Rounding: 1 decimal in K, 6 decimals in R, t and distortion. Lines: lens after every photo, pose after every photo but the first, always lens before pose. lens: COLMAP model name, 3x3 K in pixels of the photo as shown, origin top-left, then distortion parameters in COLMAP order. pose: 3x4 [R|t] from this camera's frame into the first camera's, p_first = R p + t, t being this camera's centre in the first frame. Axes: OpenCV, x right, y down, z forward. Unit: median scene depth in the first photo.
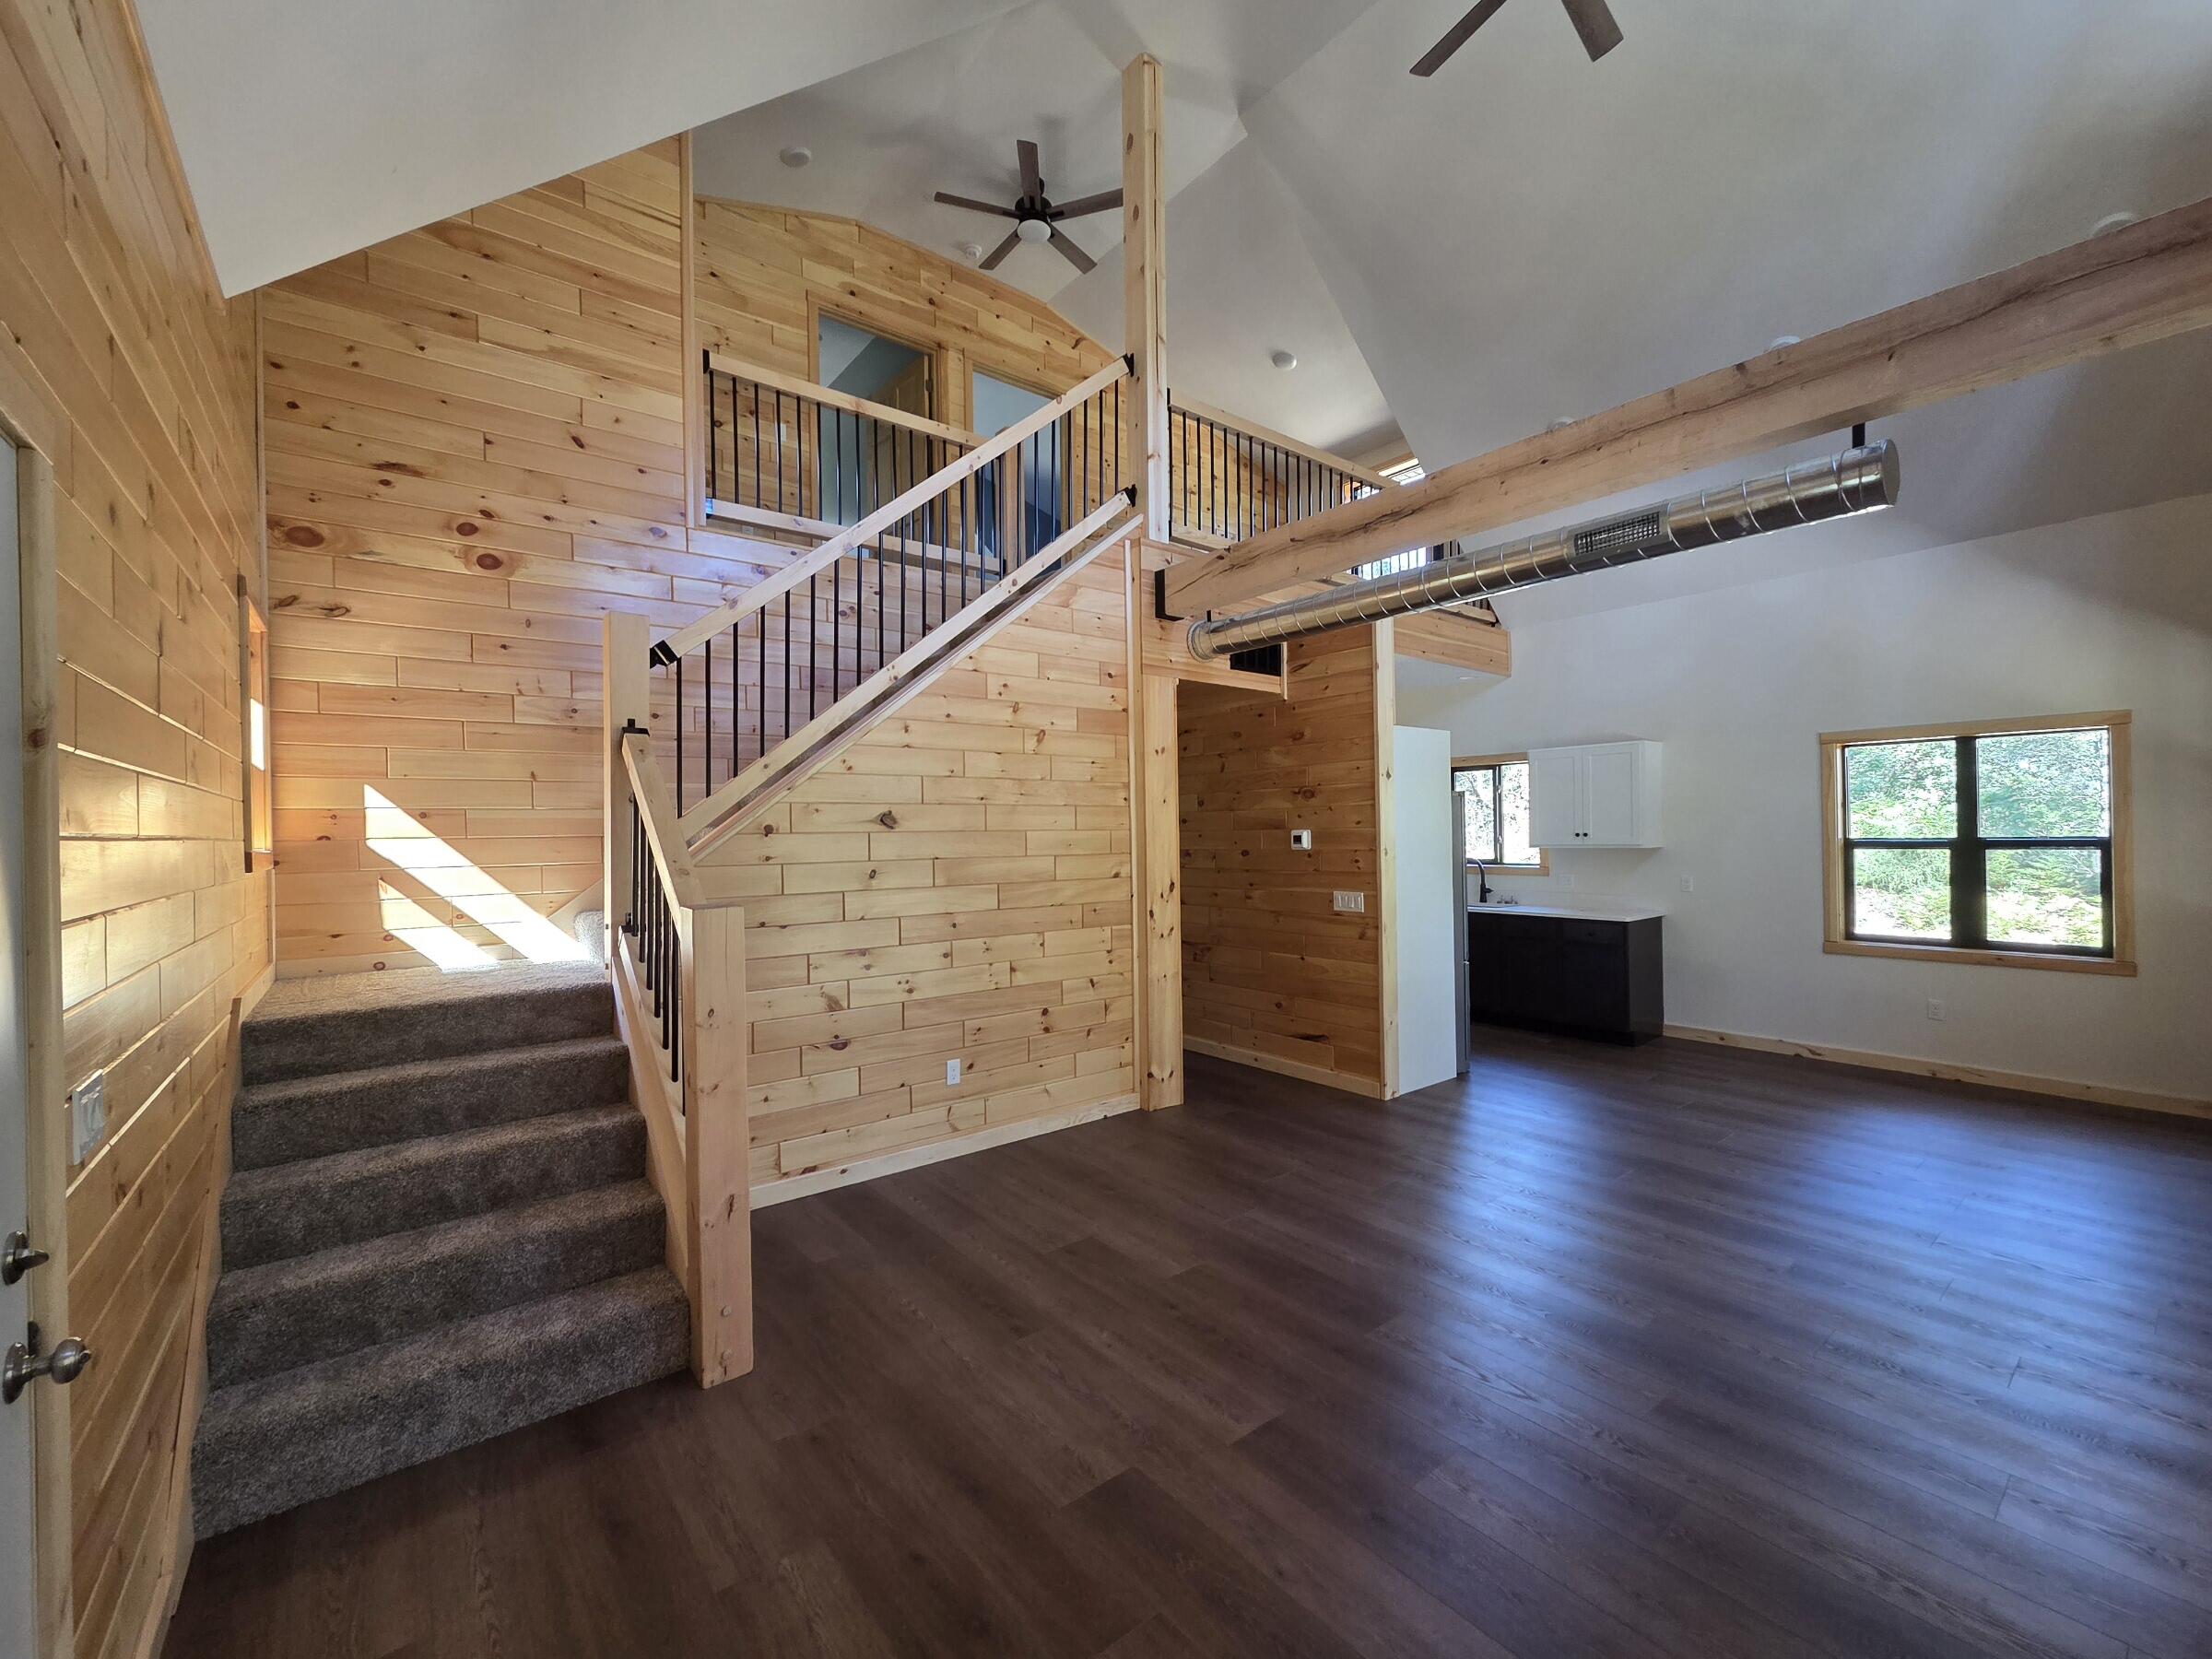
lens RADIAL K [[902.7, 0, 1107.6], [0, 902.7, 830.5], [0, 0, 1]] dist [0.006771, 0.000011]
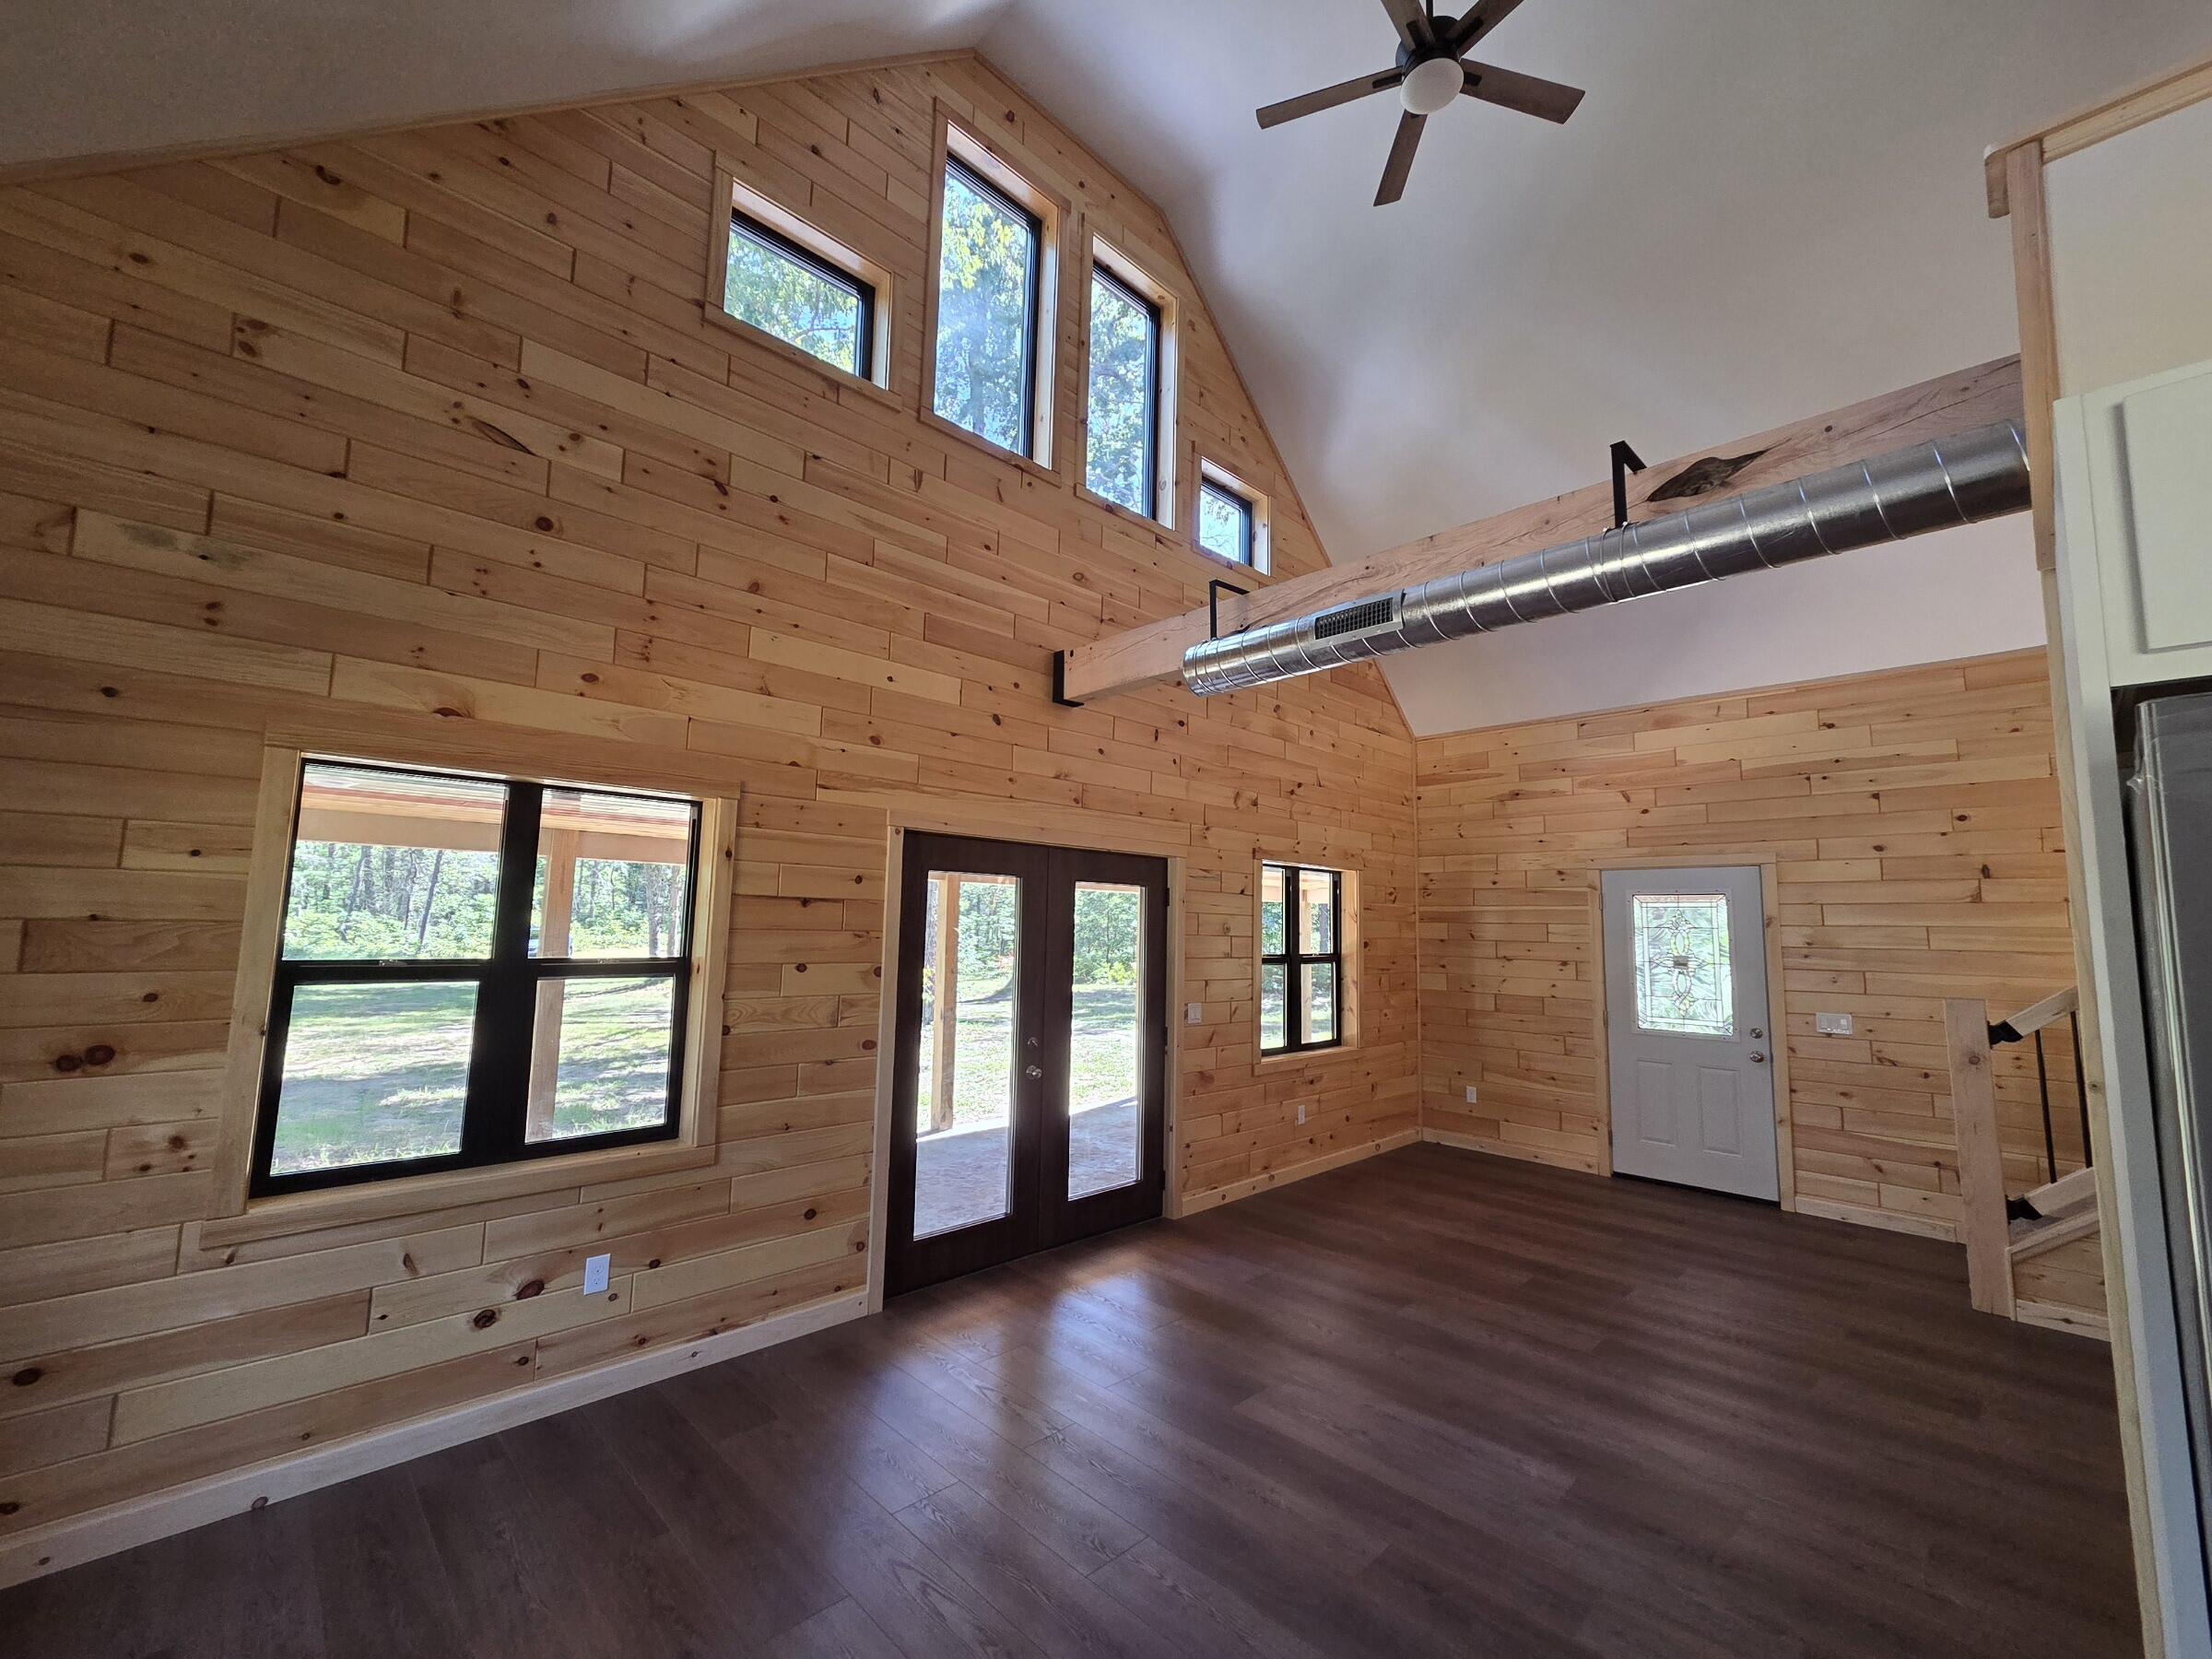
lens RADIAL K [[902.1, 0, 1106.0], [0, 902.1, 829.5], [0, 0, 1]] dist [0.002640, 0.000041]
pose [[-0.993913, -0.015789, -0.109030, 0.640123], [-0.003225, 0.993422, -0.114464, -0.013320], [0.110120, -0.113415, -0.987426, 1.264193]]
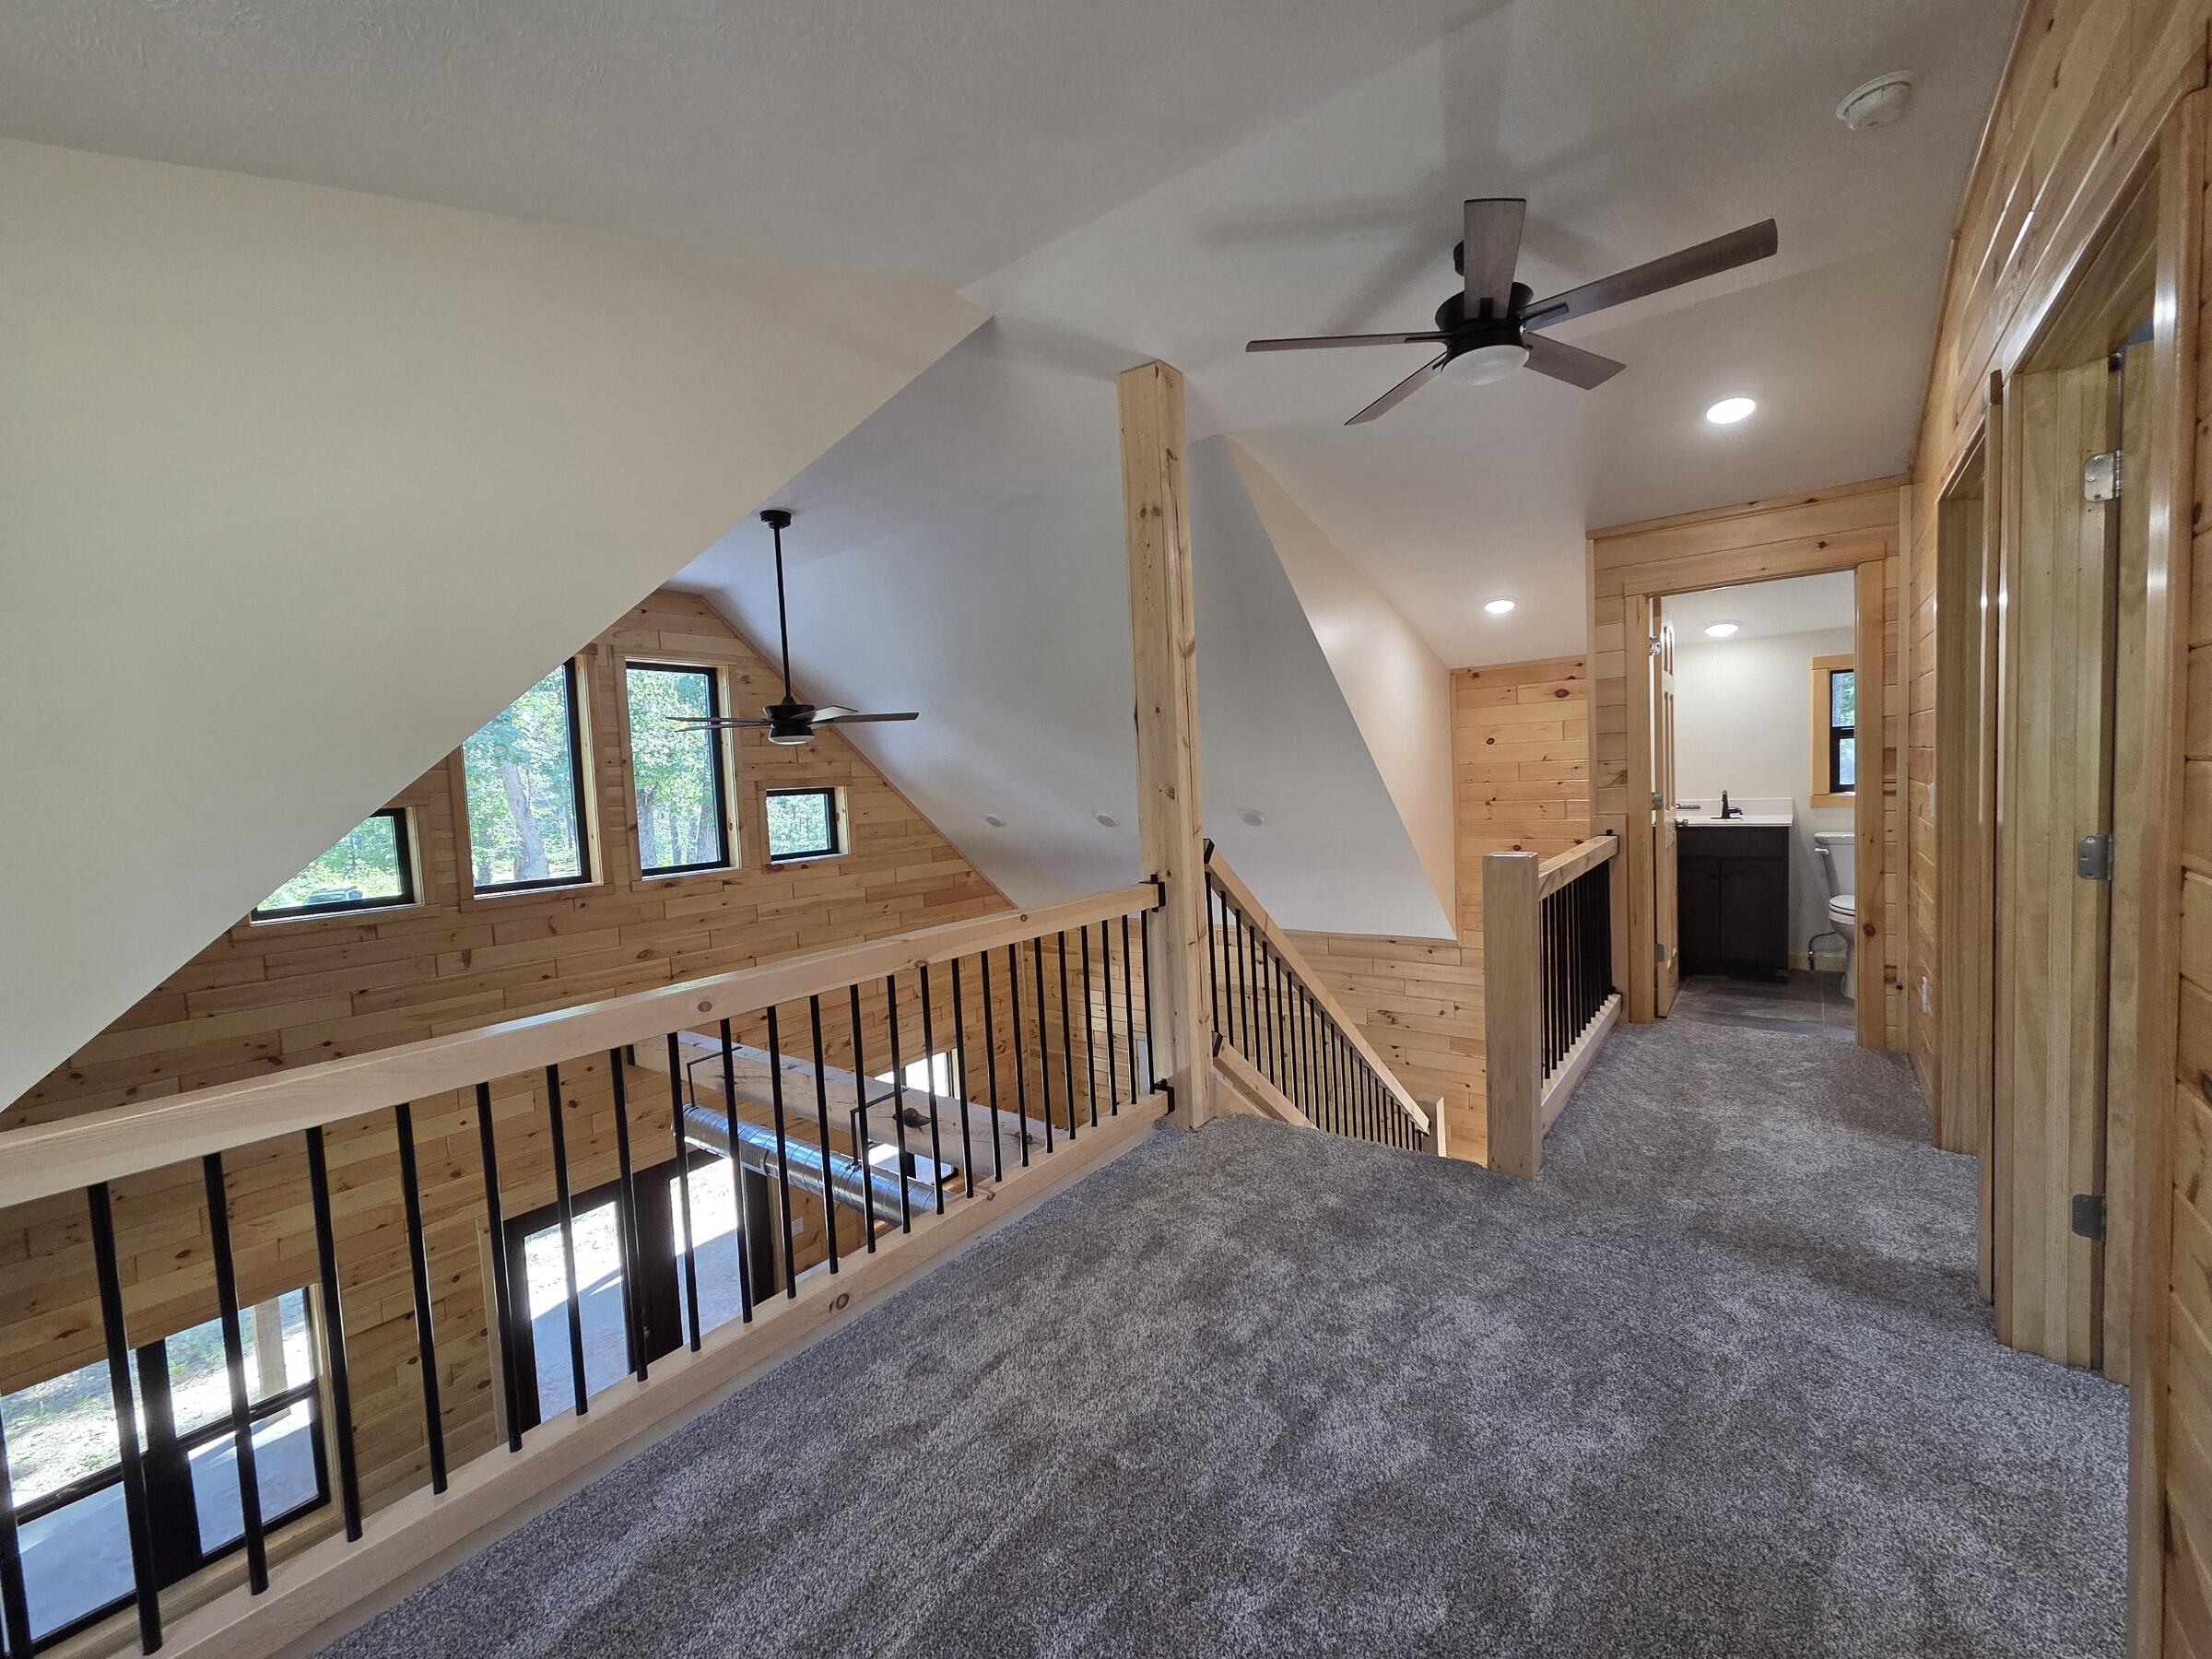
lens RADIAL K [[902.2, 0, 1106.2], [0, 902.2, 829.0], [0, 0, 1]] dist [0.015565, -0.005299]
pose [[-0.964032, 0.080863, -0.253187, 0.264744], [0.069475, 0.996142, 0.053616, -0.577251], [0.256545, 0.034098, -0.965931, 1.677951]]
